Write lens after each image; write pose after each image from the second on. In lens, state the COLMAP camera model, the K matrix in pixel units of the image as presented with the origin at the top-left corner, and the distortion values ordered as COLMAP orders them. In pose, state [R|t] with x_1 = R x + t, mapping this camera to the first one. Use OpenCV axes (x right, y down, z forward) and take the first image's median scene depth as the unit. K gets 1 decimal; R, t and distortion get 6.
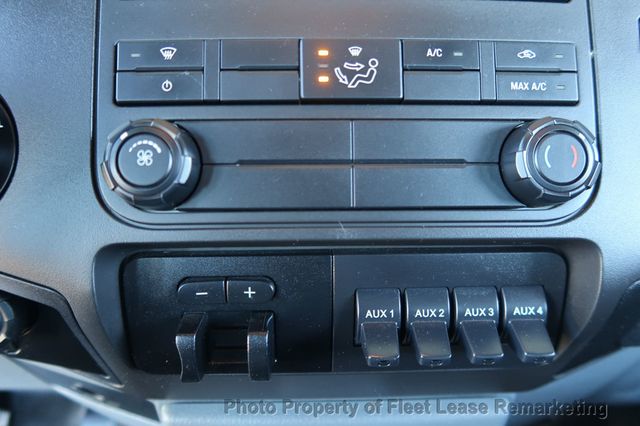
lens RADIAL K [[443.1, 0, 319.1], [0, 443.1, 211.0], [0, 0, 1]] dist [-0.024072, 0.009402]
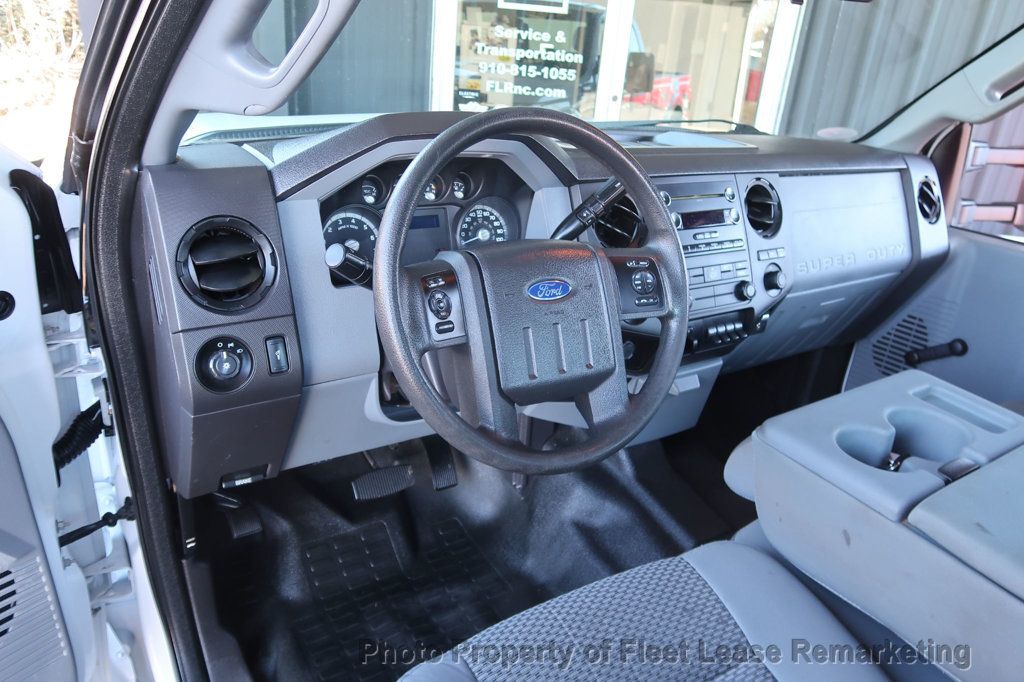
lens RADIAL K [[709.7, 0, 509.2], [0, 709.7, 336.8], [0, 0, 1]] dist [-0.021715, 0.005670]
pose [[0.860810, -0.140507, 0.489147, -4.584975], [0.090310, 0.988052, 0.124888, -0.686739], [-0.500850, -0.063330, 0.863214, -3.578488]]
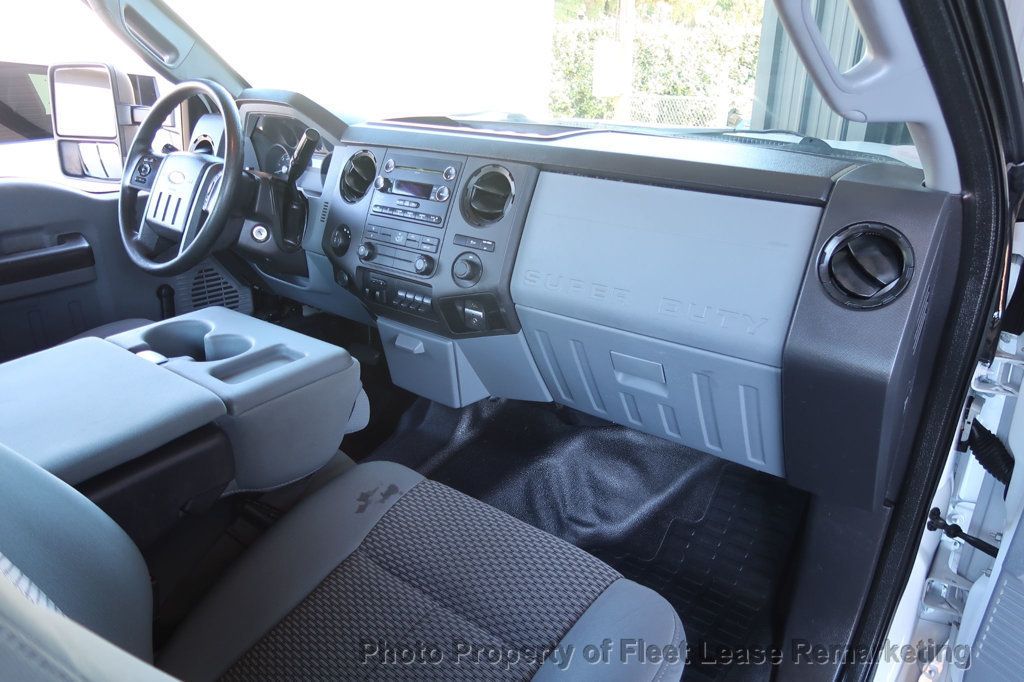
lens RADIAL K [[709.0, 0, 510.6], [0, 709.0, 337.8], [0, 0, 1]] dist [-0.024072, 0.009402]
pose [[0.760545, 0.237996, -0.604094, 5.250186], [-0.205784, 0.970788, 0.123383, -0.424801], [0.615812, 0.030475, 0.787303, -3.764340]]
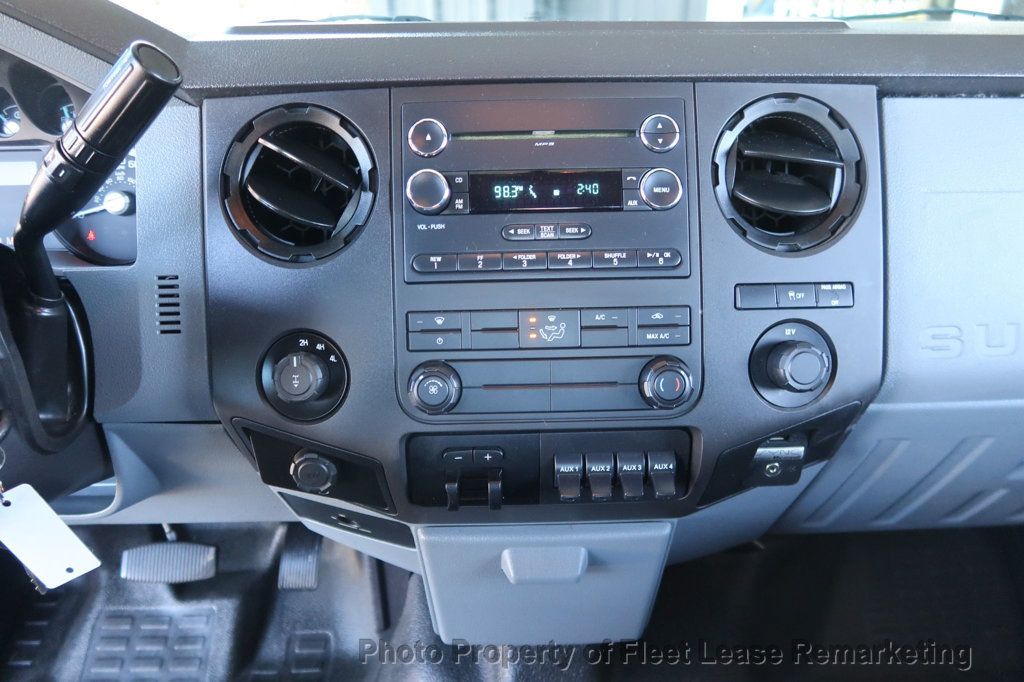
lens RADIAL K [[709.0, 0, 510.6], [0, 709.0, 337.8], [0, 0, 1]] dist [-0.024072, 0.009402]
pose [[0.999764, -0.009219, -0.019673, -0.020142], [0.011471, 0.992996, 0.117587, -0.559418], [0.018451, -0.117785, 0.992868, -1.536738]]
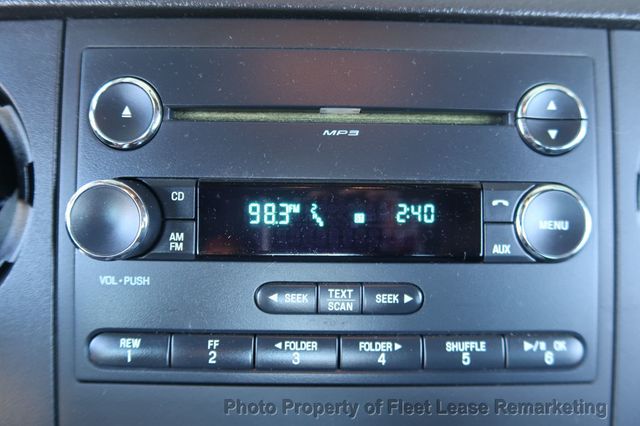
lens RADIAL K [[443.6, 0, 318.3], [0, 443.6, 210.4], [0, 0, 1]] dist [-0.021715, 0.005670]
pose [[0.999647, 0.023787, -0.011836, 0.026640], [-0.022226, 0.992759, 0.118045, -0.893138], [0.014559, -0.117740, 0.992938, 0.160790]]
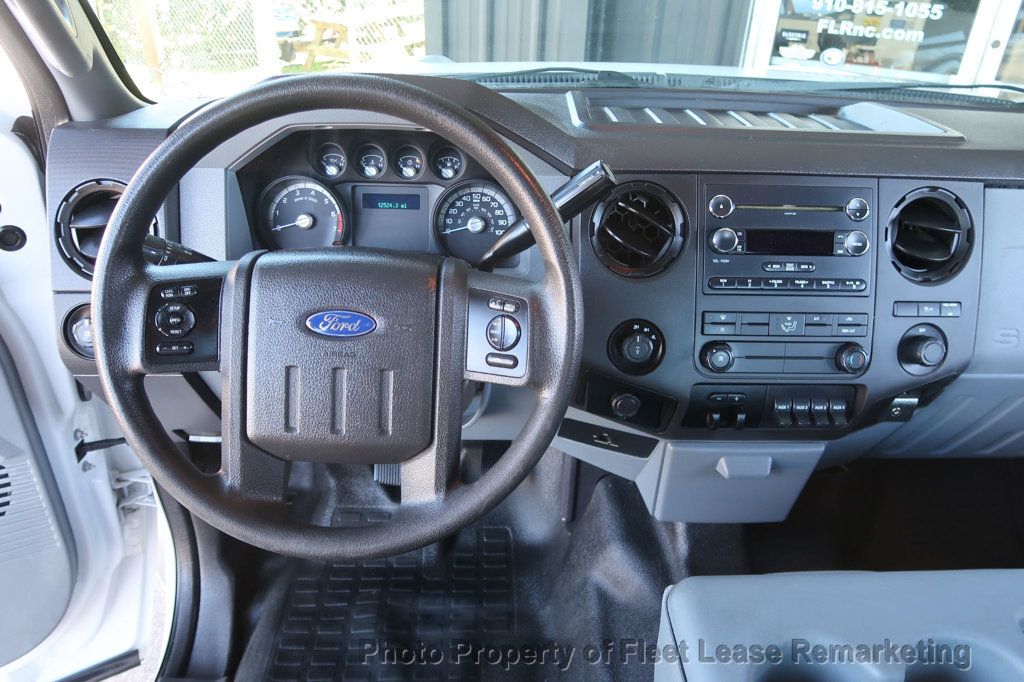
lens RADIAL K [[709.0, 0, 510.6], [0, 709.0, 337.8], [0, 0, 1]] dist [-0.024072, 0.009402]
pose [[0.999603, 0.025307, 0.012364, -1.612109], [-0.027189, 0.981606, 0.188973, -0.964165], [-0.007354, -0.189235, 0.981904, -3.169269]]
